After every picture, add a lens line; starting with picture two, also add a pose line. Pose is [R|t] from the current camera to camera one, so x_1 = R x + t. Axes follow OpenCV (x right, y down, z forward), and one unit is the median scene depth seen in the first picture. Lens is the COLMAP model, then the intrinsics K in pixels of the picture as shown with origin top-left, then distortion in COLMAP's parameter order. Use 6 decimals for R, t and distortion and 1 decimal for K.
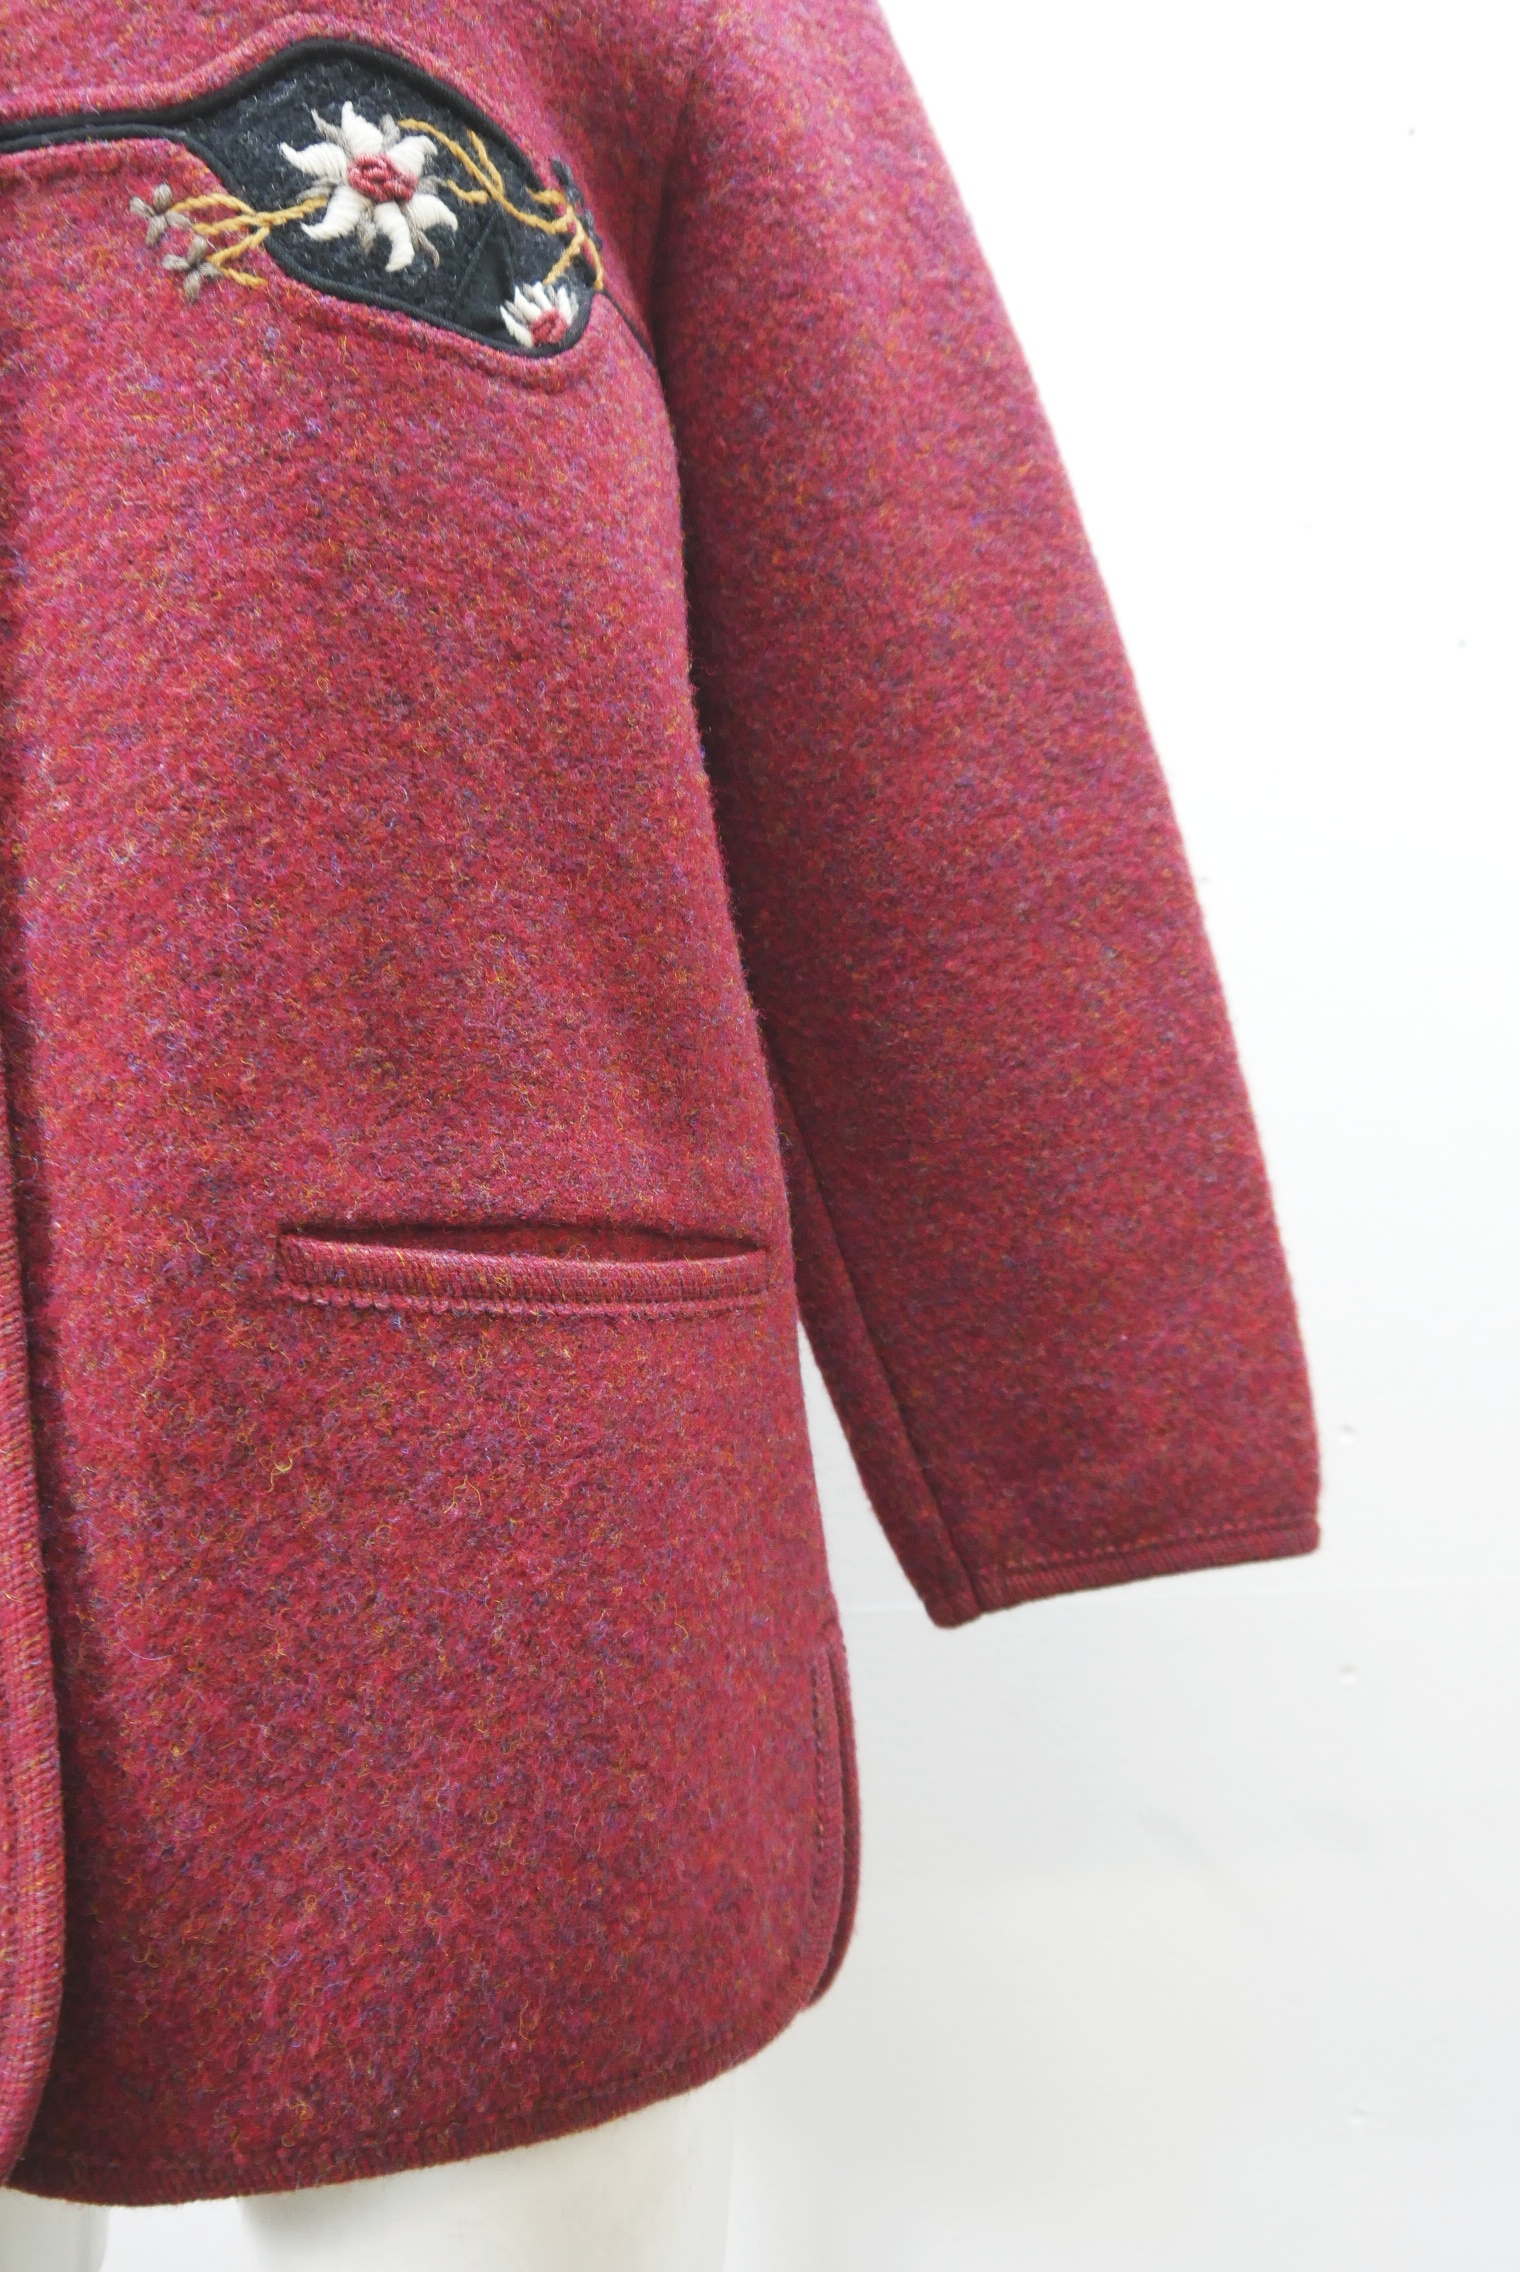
lens RADIAL K [[1877.9, 0, 760.0], [0, 1877.9, 1136.0], [0, 0, 1]] dist [-0.051754, 0.018678]
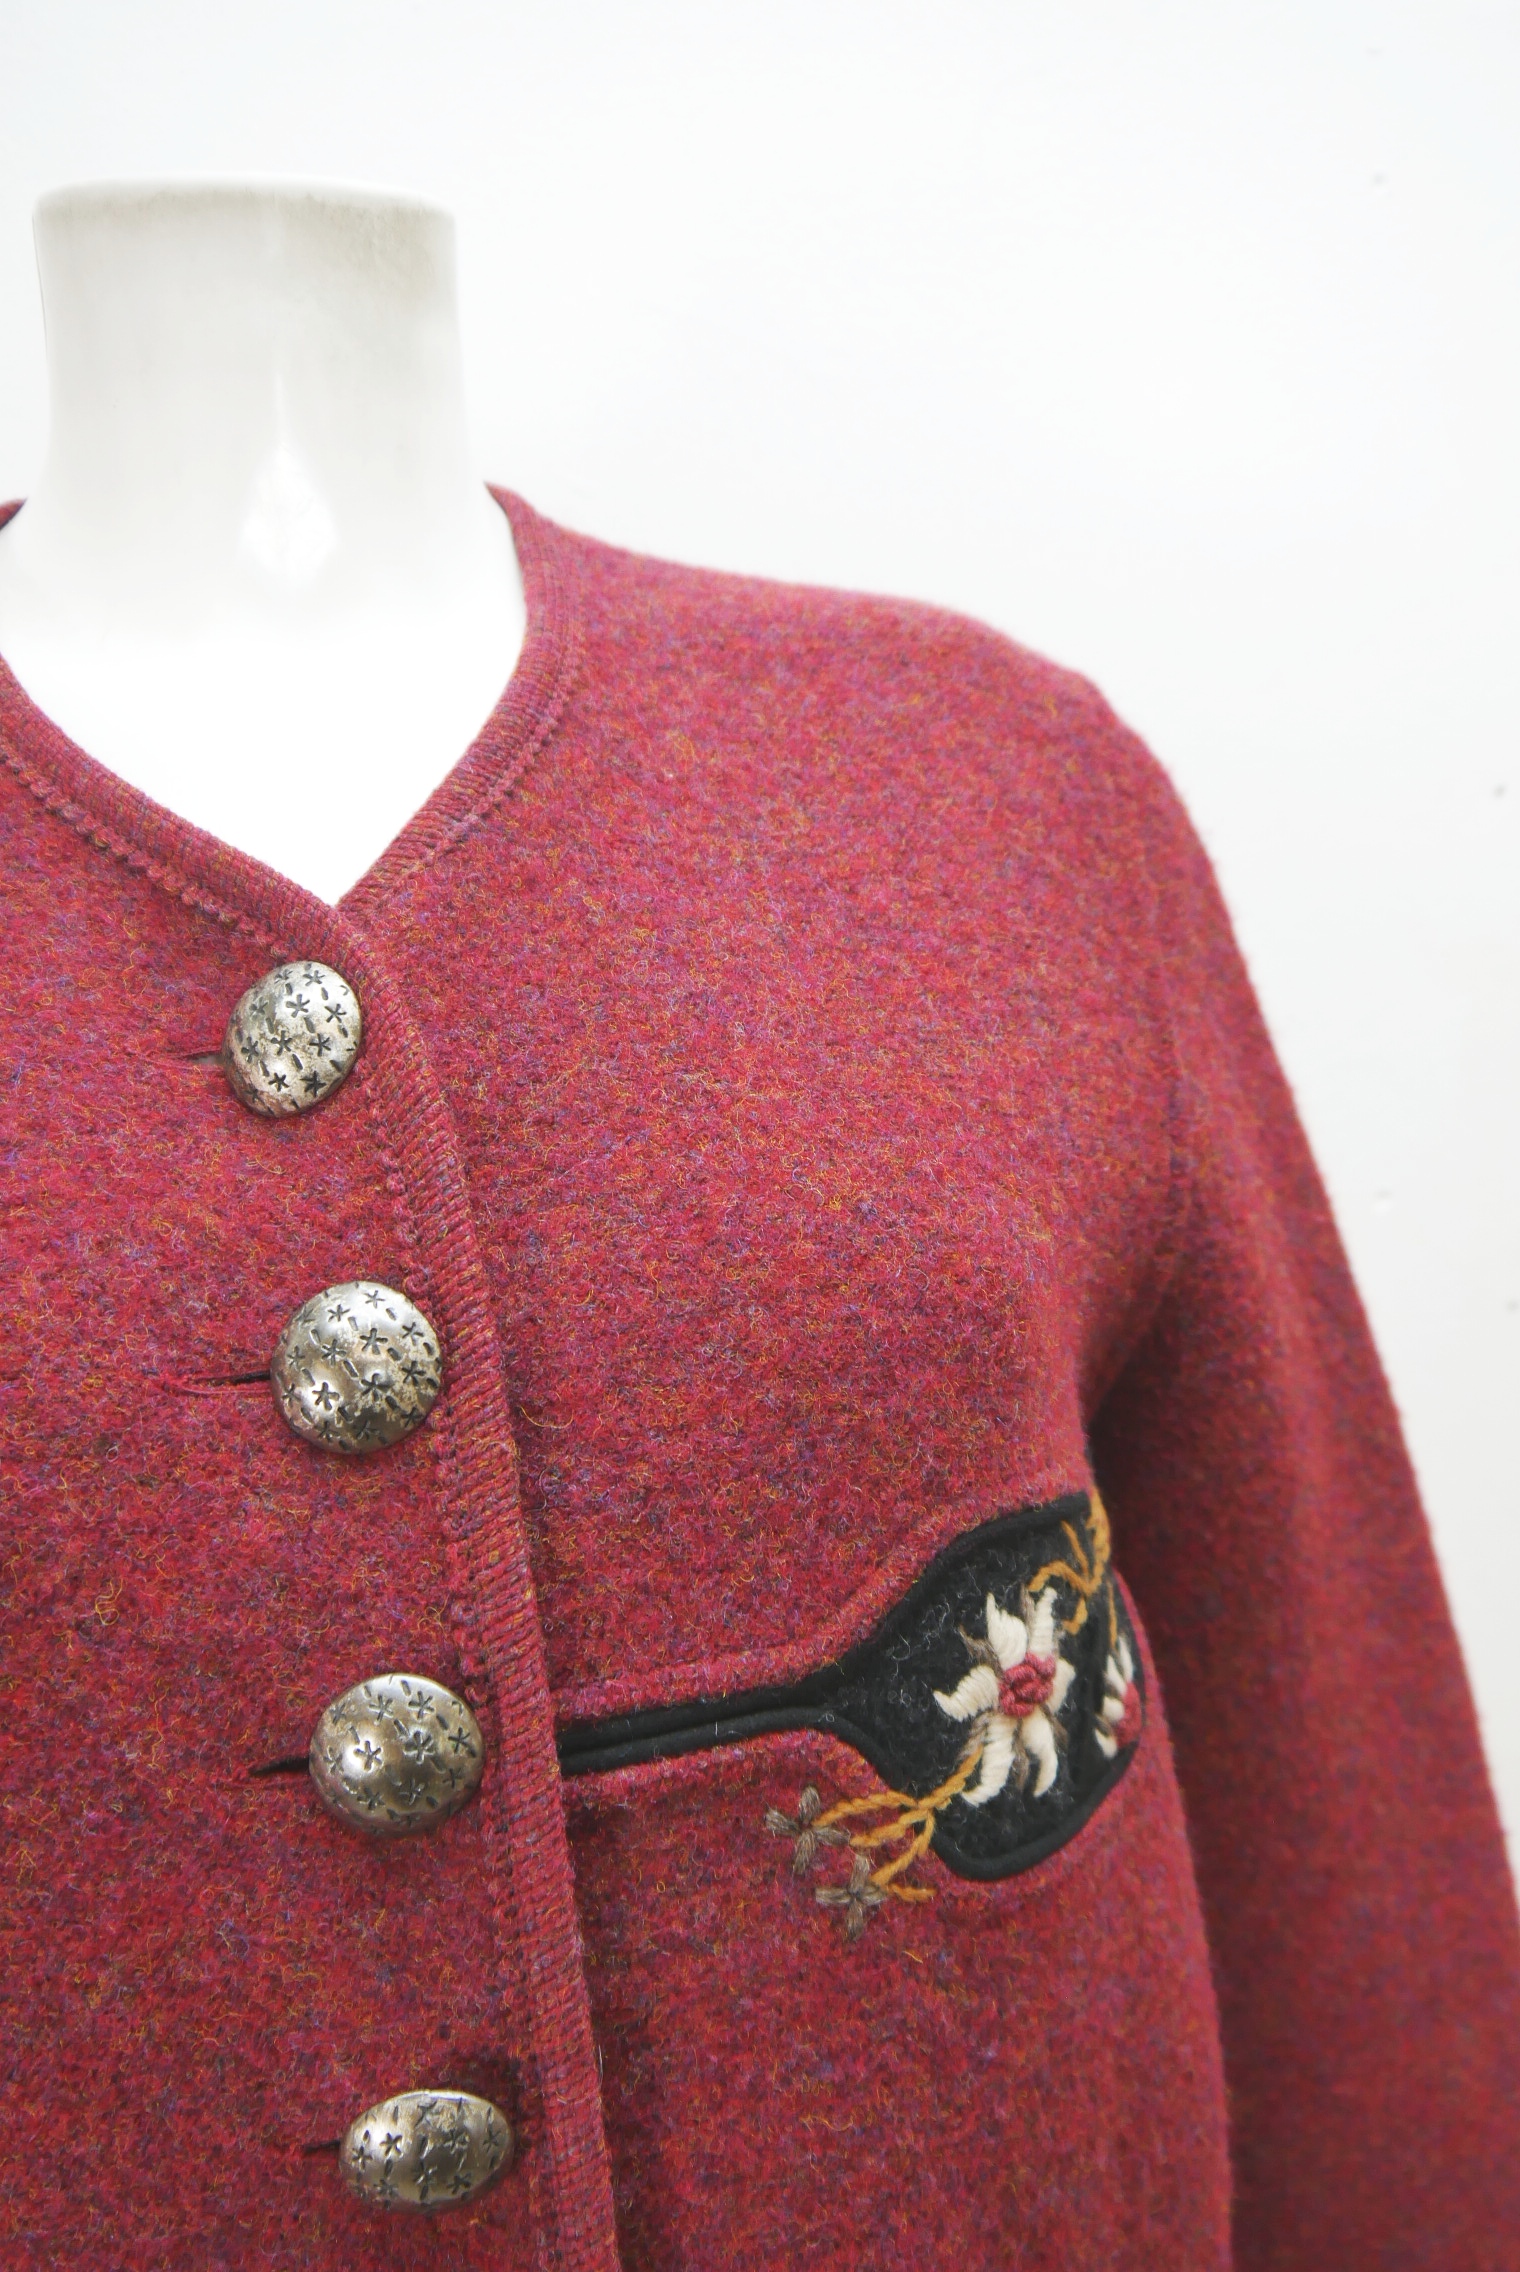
lens RADIAL K [[1877.9, 0, 760.0], [0, 1877.9, 1136.0], [0, 0, 1]] dist [-0.051754, 0.018678]
pose [[0.960597, -0.033338, 0.275938, -0.542846], [0.006159, 0.995090, 0.098784, -0.854059], [-0.277876, -0.093192, 0.956086, 0.291999]]
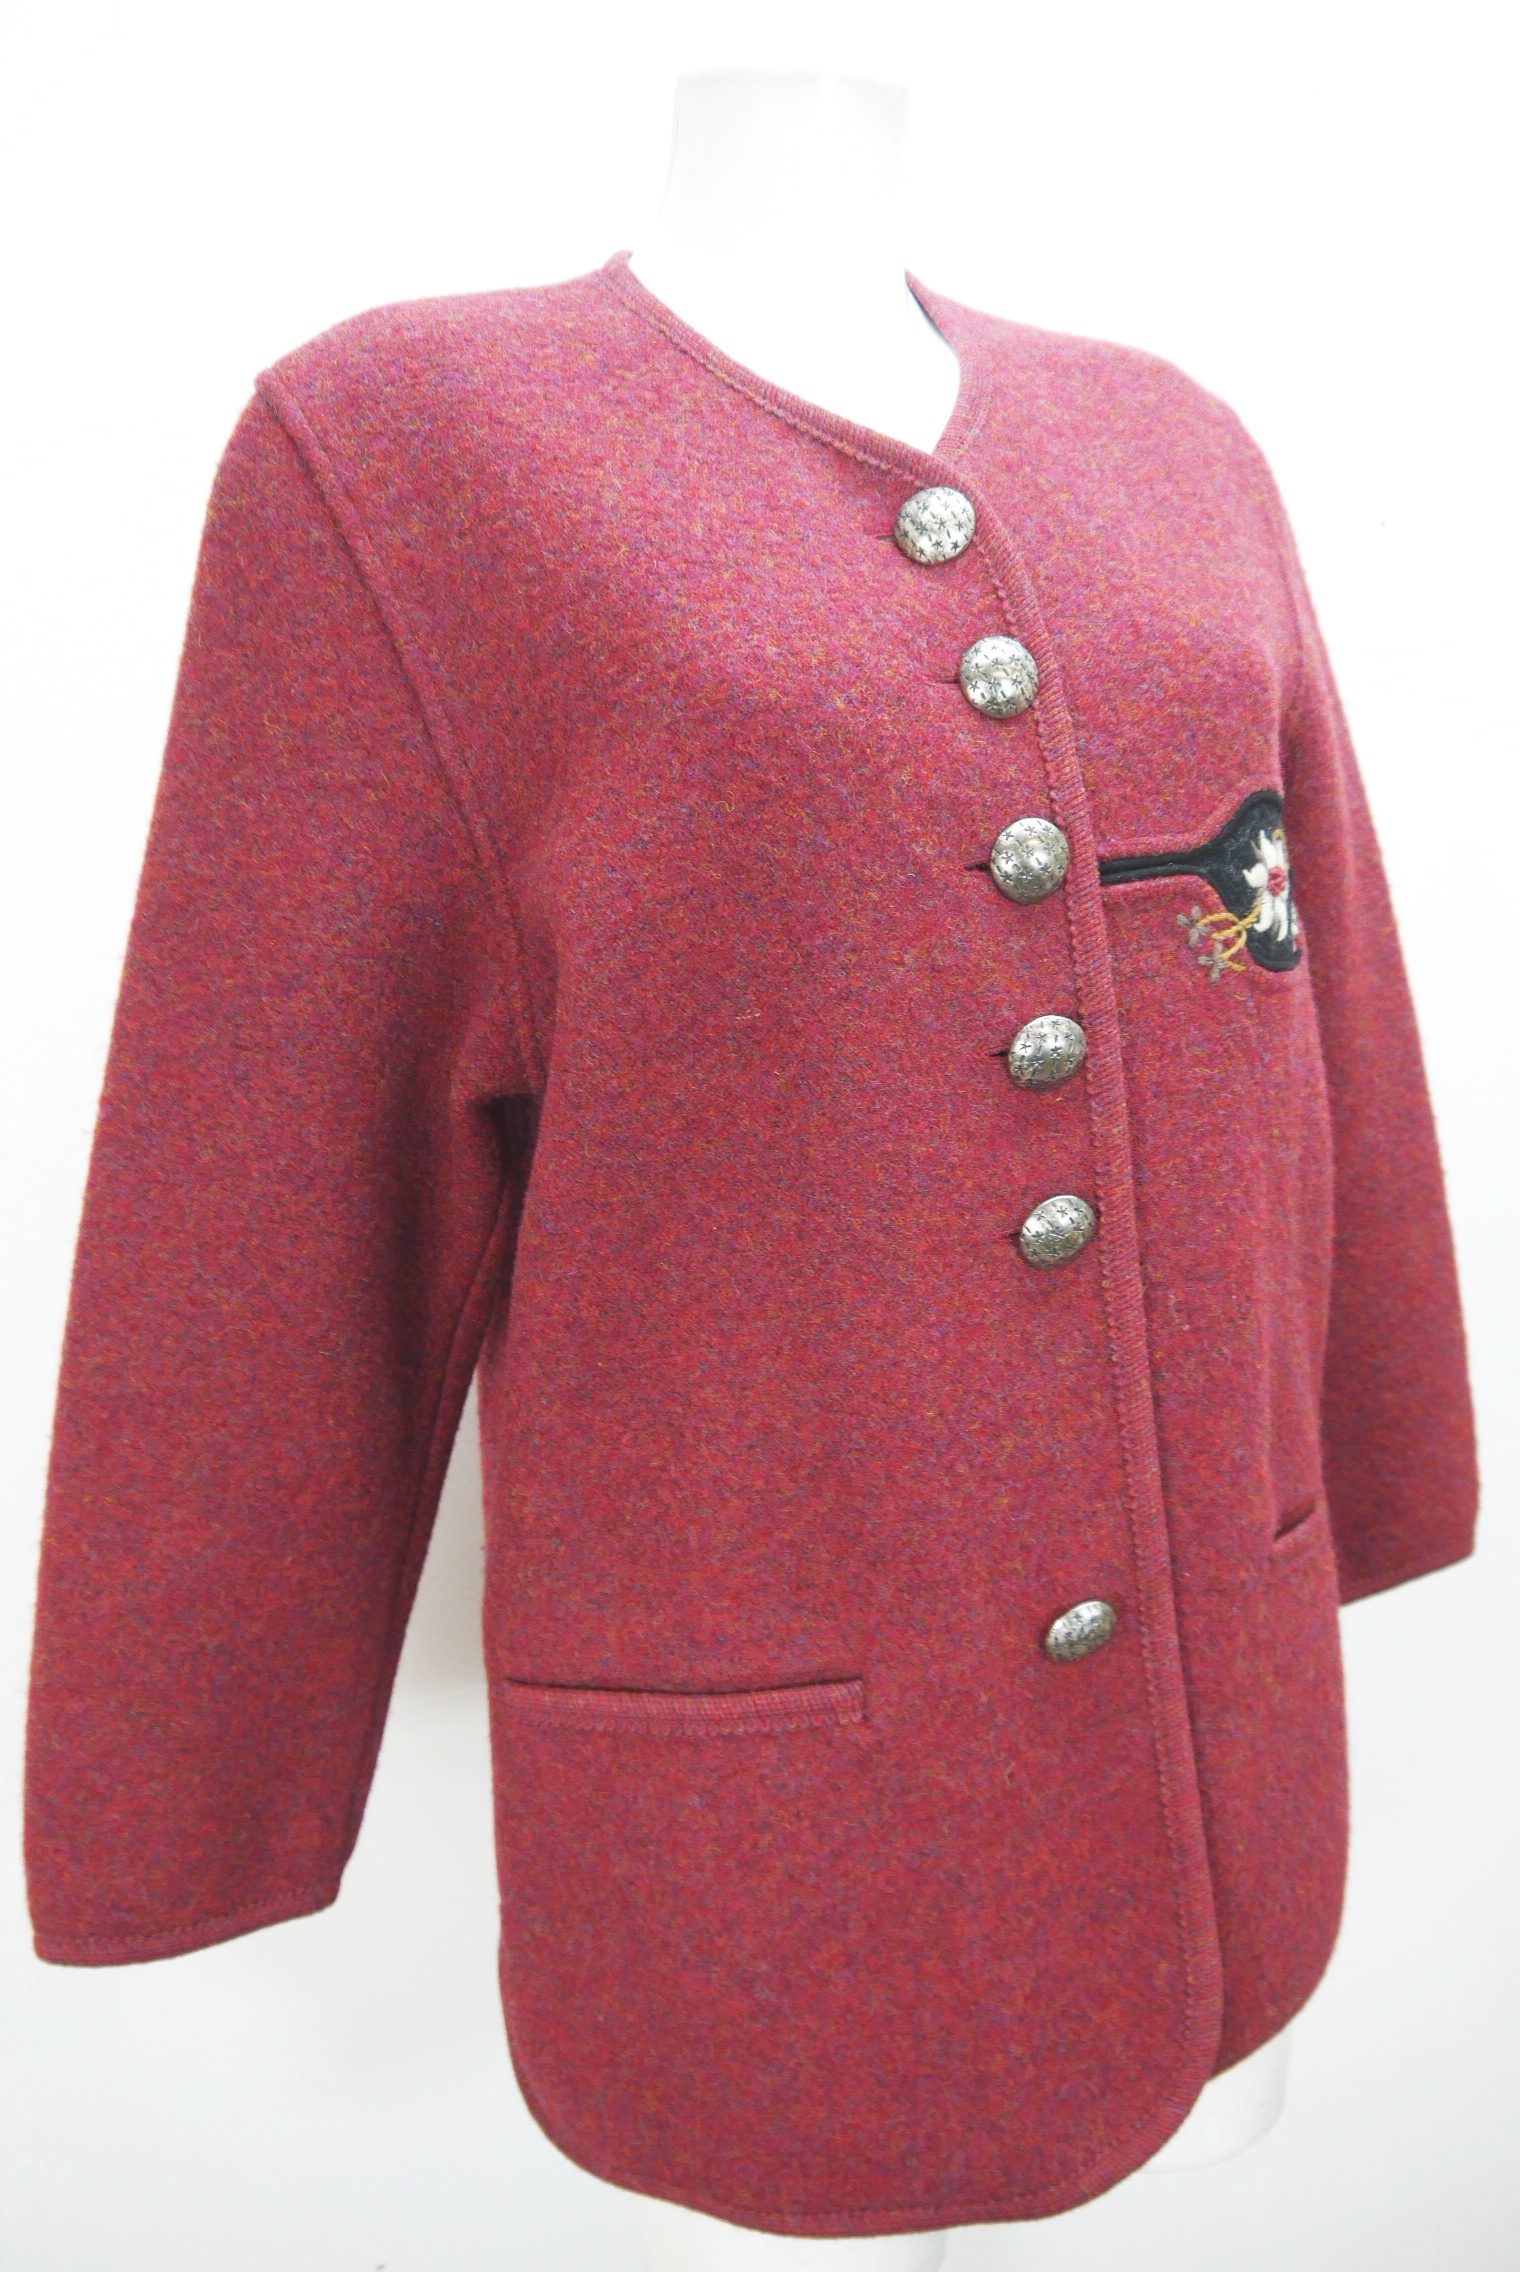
lens RADIAL K [[1877.9, 0, 760.0], [0, 1877.9, 1136.0], [0, 0, 1]] dist [-0.051754, 0.018678]
pose [[0.907689, -0.070945, 0.413604, -1.303570], [0.004769, 0.987286, 0.158882, -0.571625], [-0.419617, -0.142243, 0.896487, -0.272704]]
